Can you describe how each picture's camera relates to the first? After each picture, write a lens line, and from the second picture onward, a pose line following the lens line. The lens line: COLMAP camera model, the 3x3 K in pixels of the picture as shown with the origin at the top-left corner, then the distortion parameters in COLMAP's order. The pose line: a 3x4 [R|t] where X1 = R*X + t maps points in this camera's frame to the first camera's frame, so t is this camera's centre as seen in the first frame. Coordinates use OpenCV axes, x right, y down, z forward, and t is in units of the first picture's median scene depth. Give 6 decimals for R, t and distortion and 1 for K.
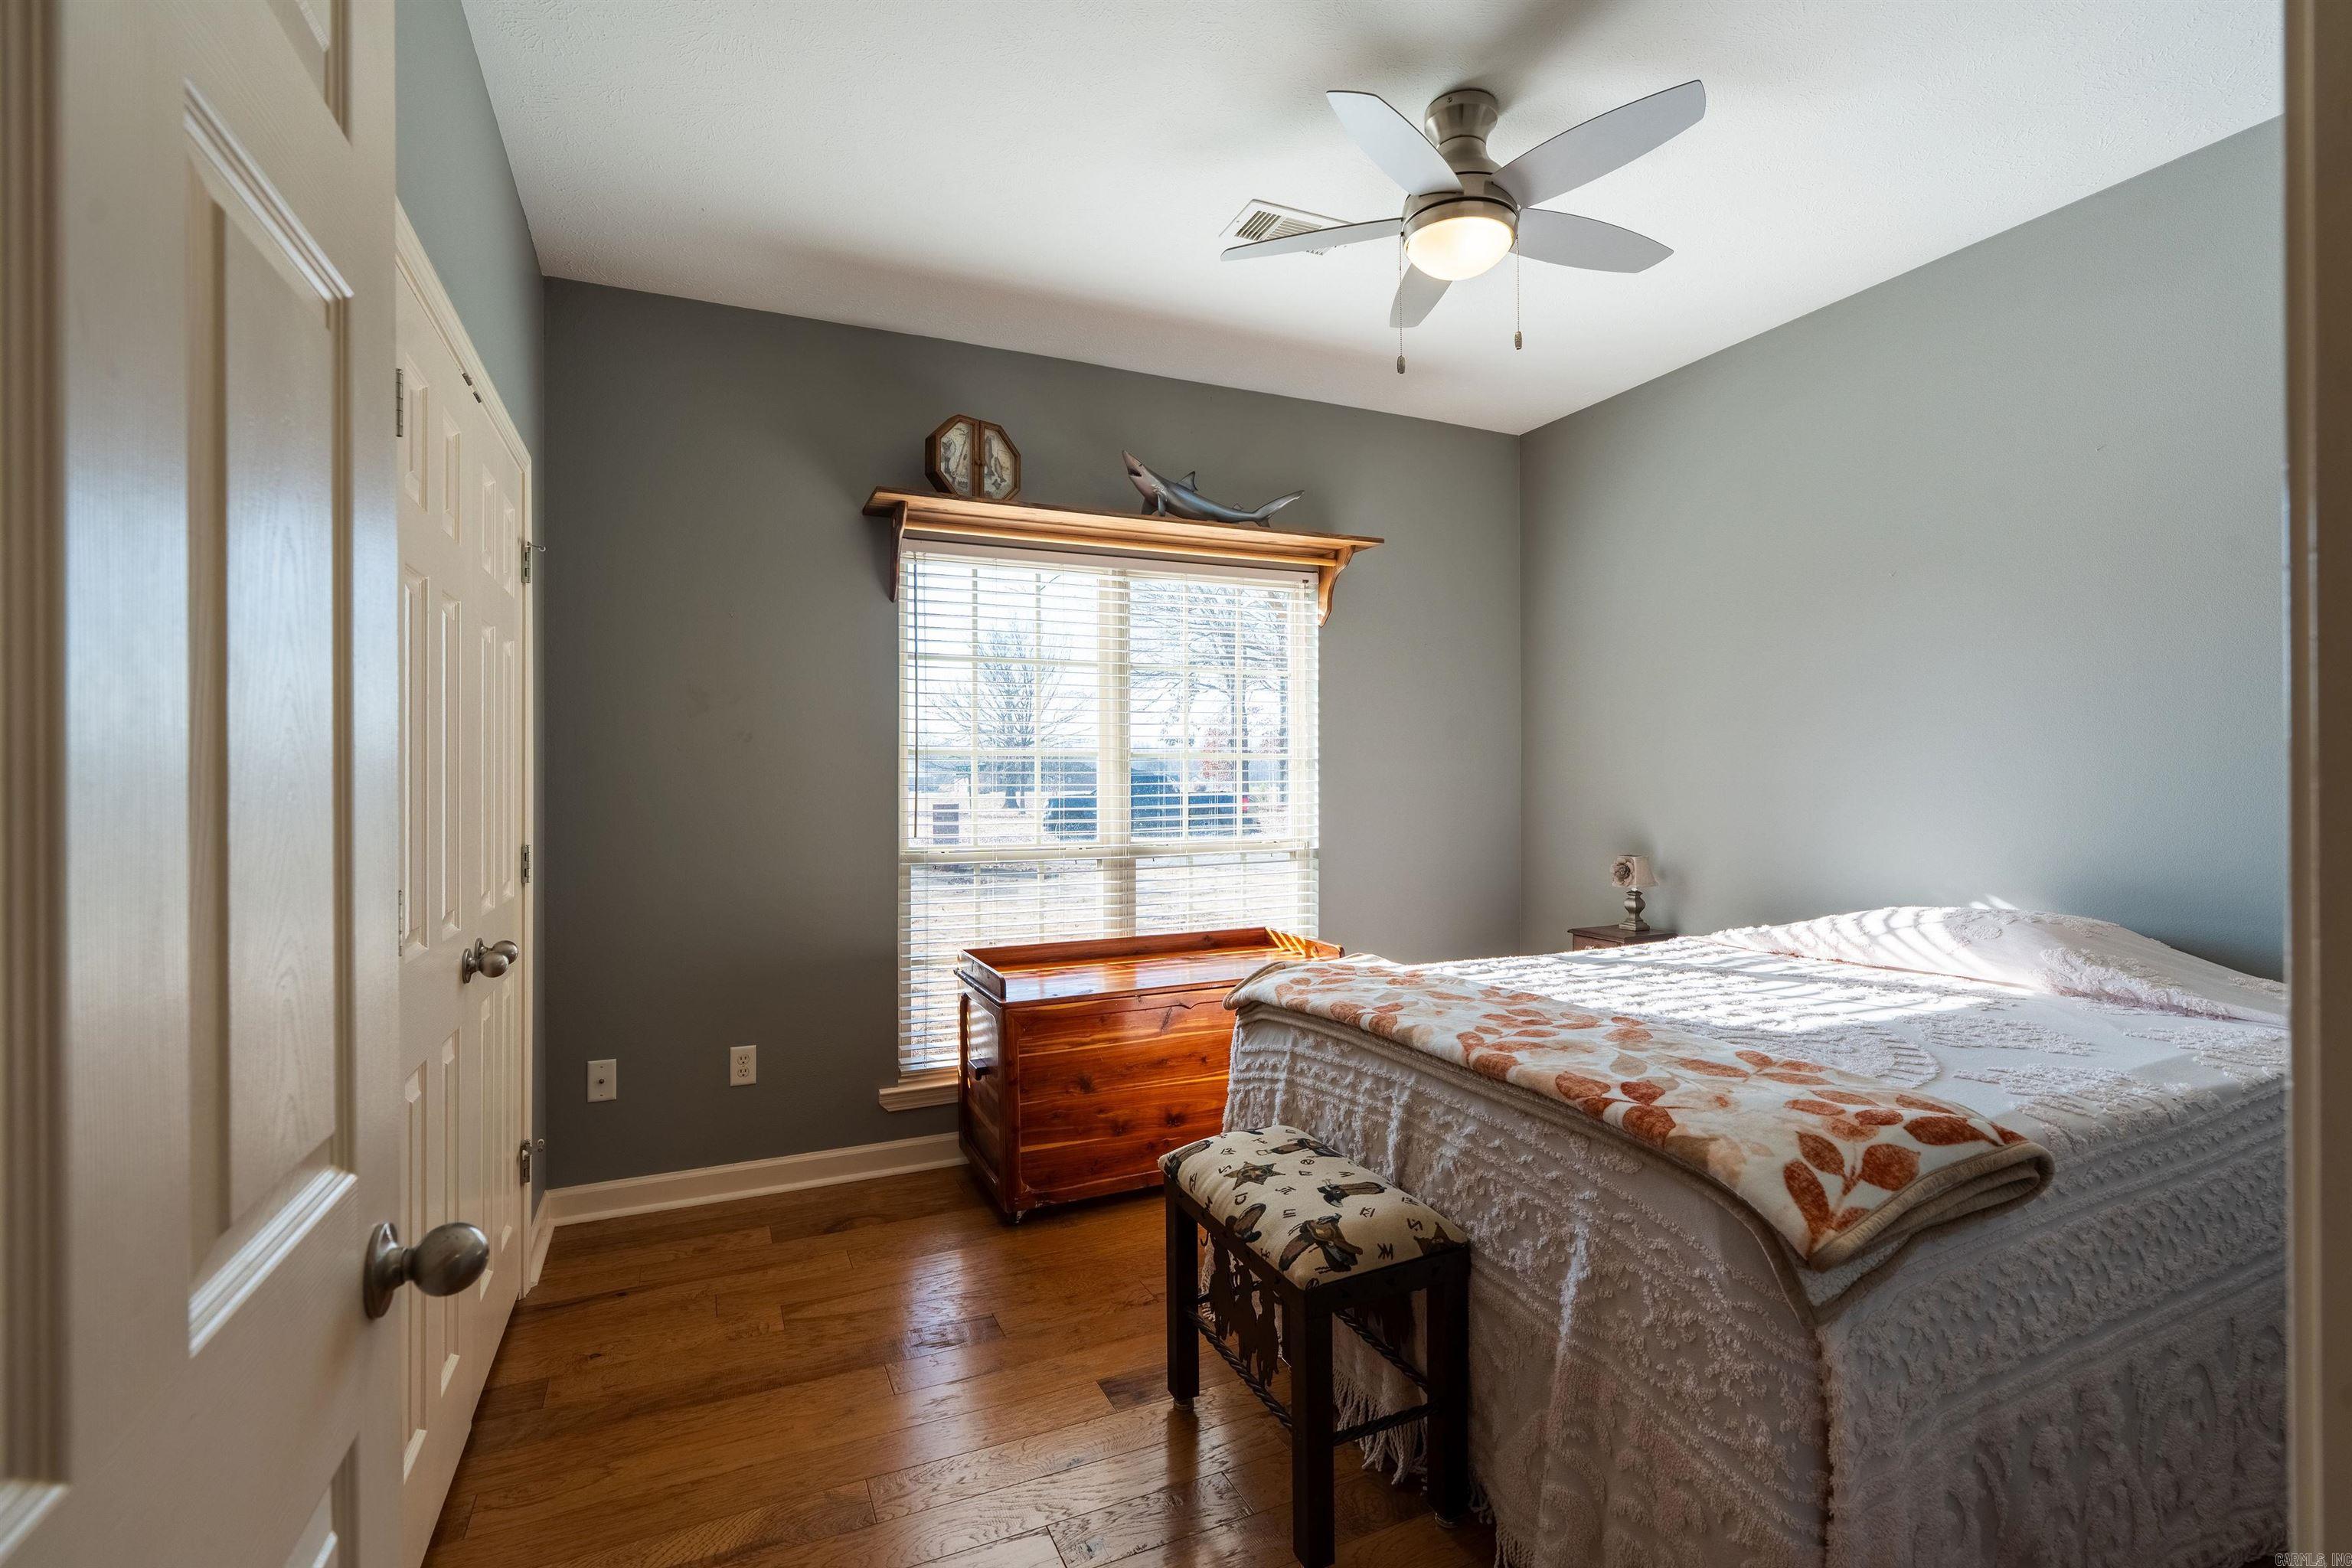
lens RADIAL K [[1052.4, 0, 1178.2], [0, 1052.4, 790.9], [0, 0, 1]] dist [-0.007447, 0.002783]
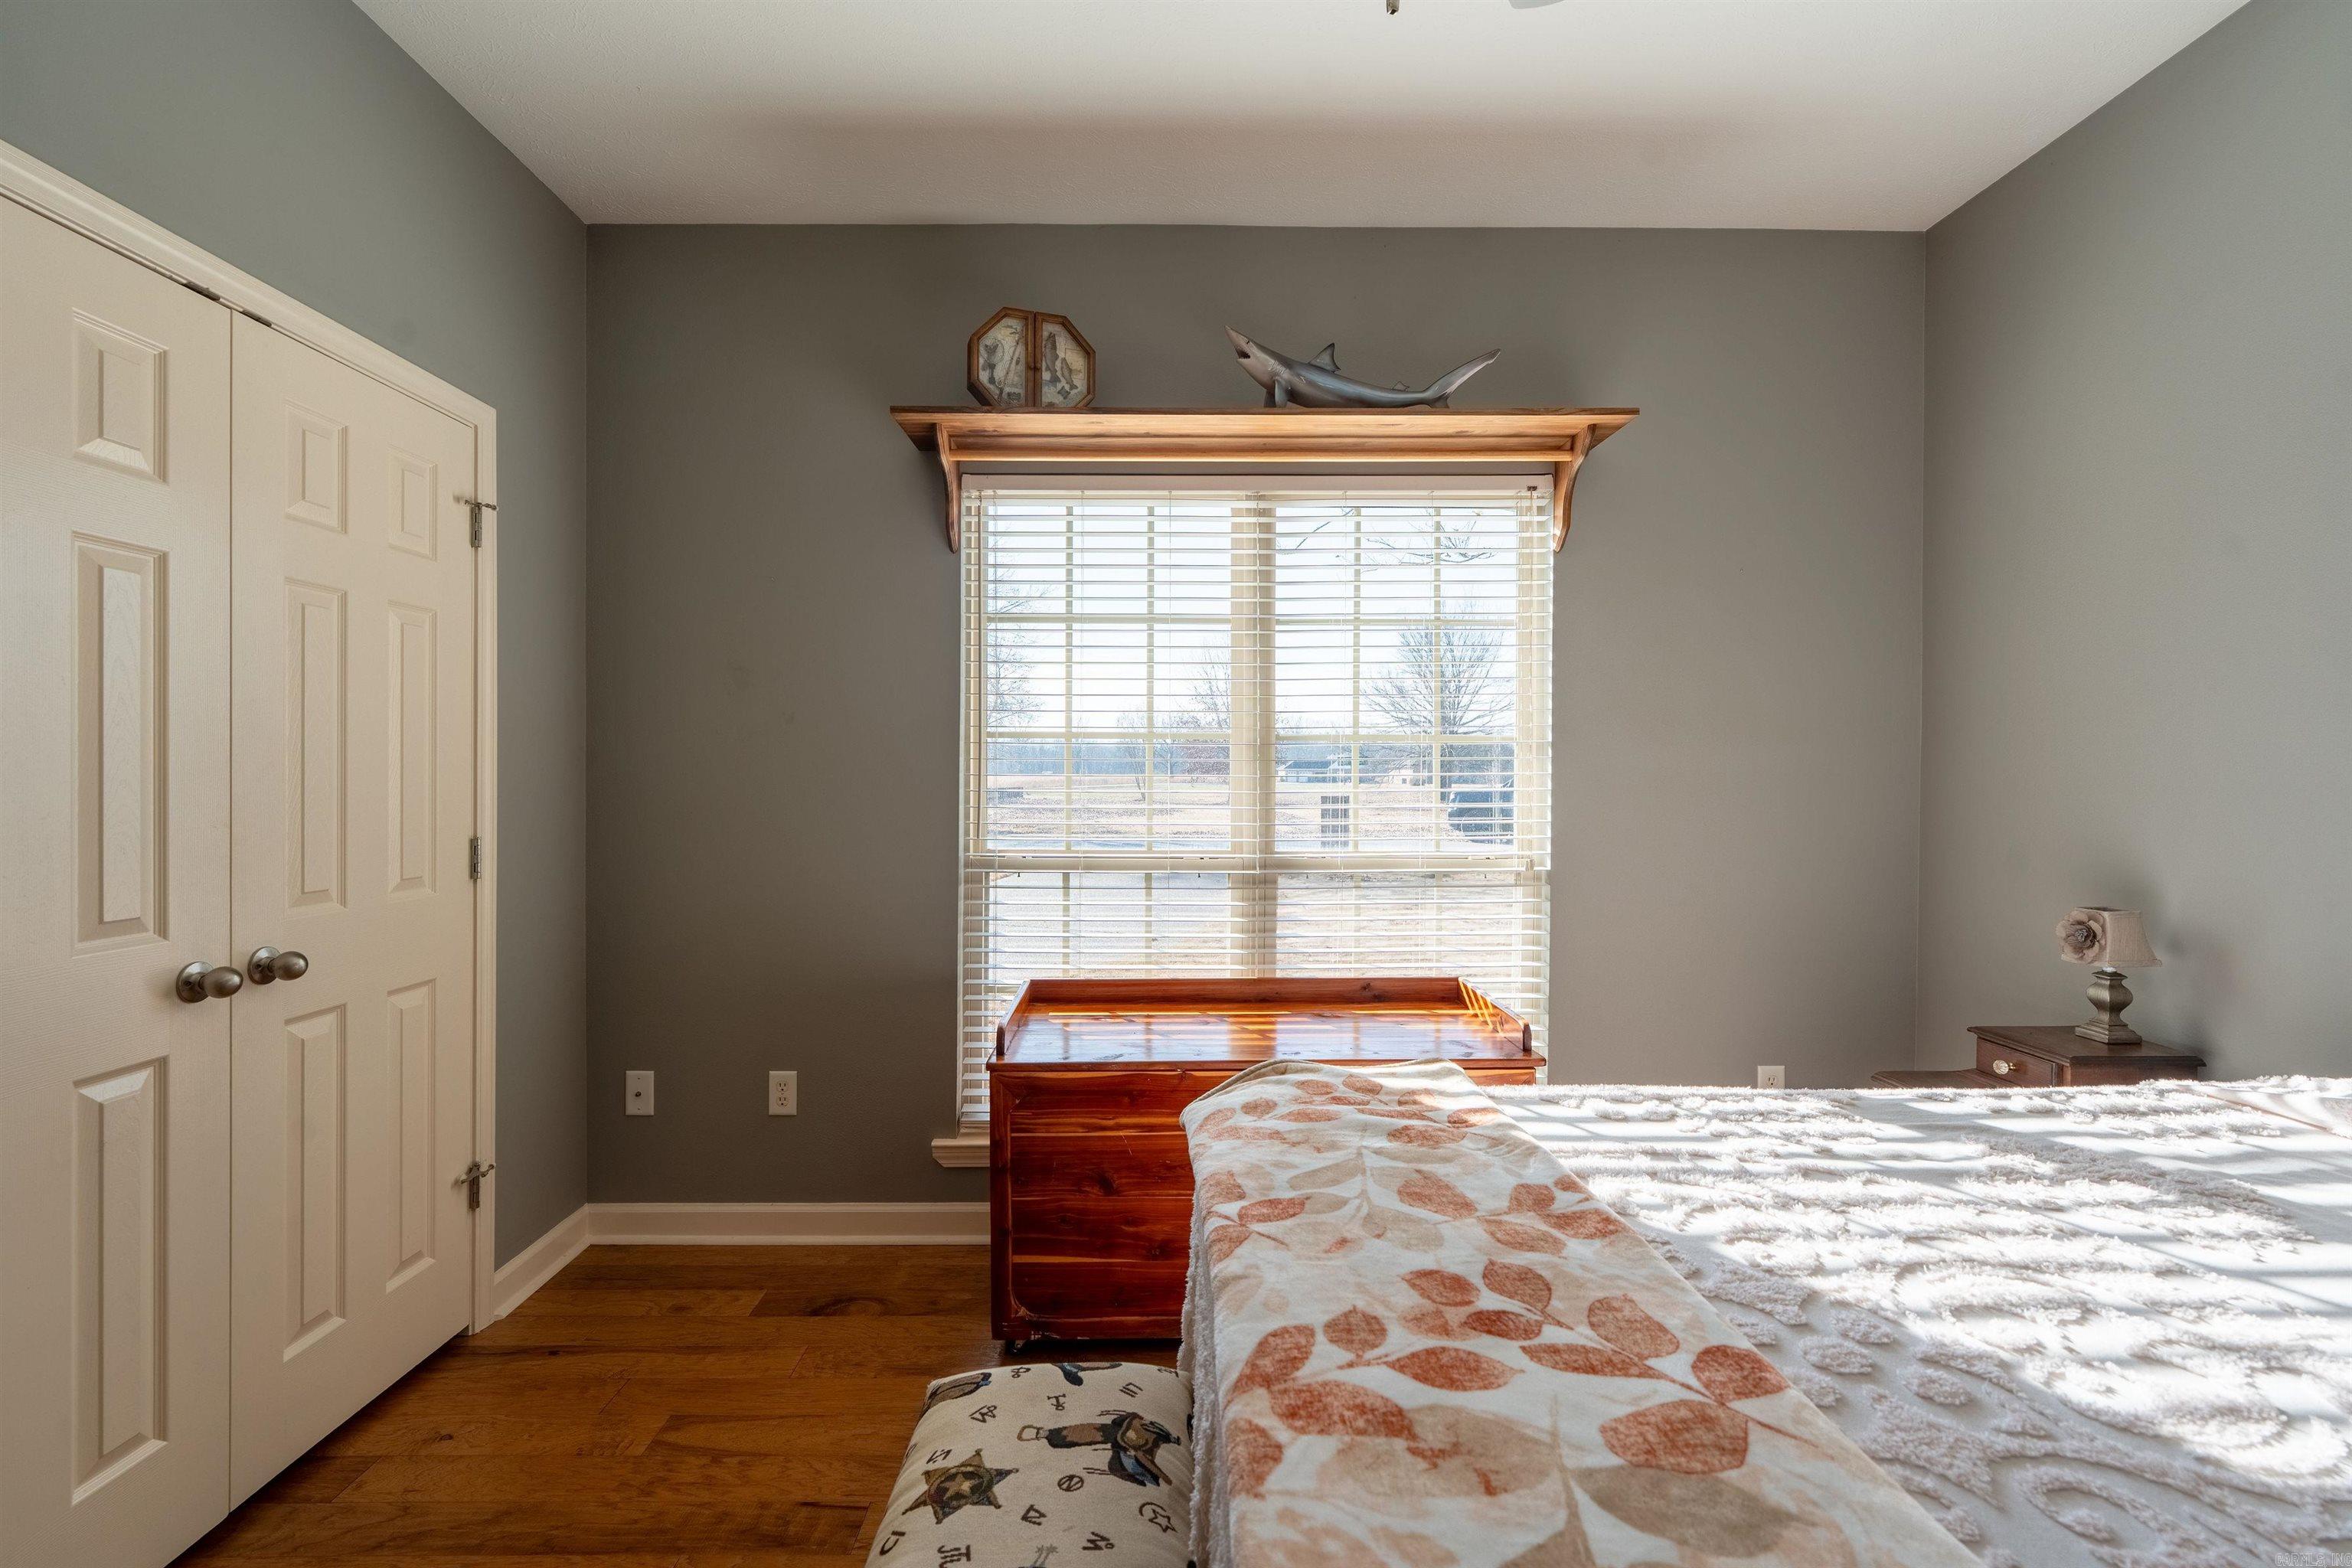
lens RADIAL K [[1052.4, 0, 1180.9], [0, 1052.4, 786.7], [0, 0, 1]] dist [-0.007447, 0.002783]
pose [[0.915294, 0.012408, -0.402596, 0.225985], [-0.010901, 0.999922, 0.006033, -0.002662], [0.402639, -0.001133, 0.915358, 0.314561]]
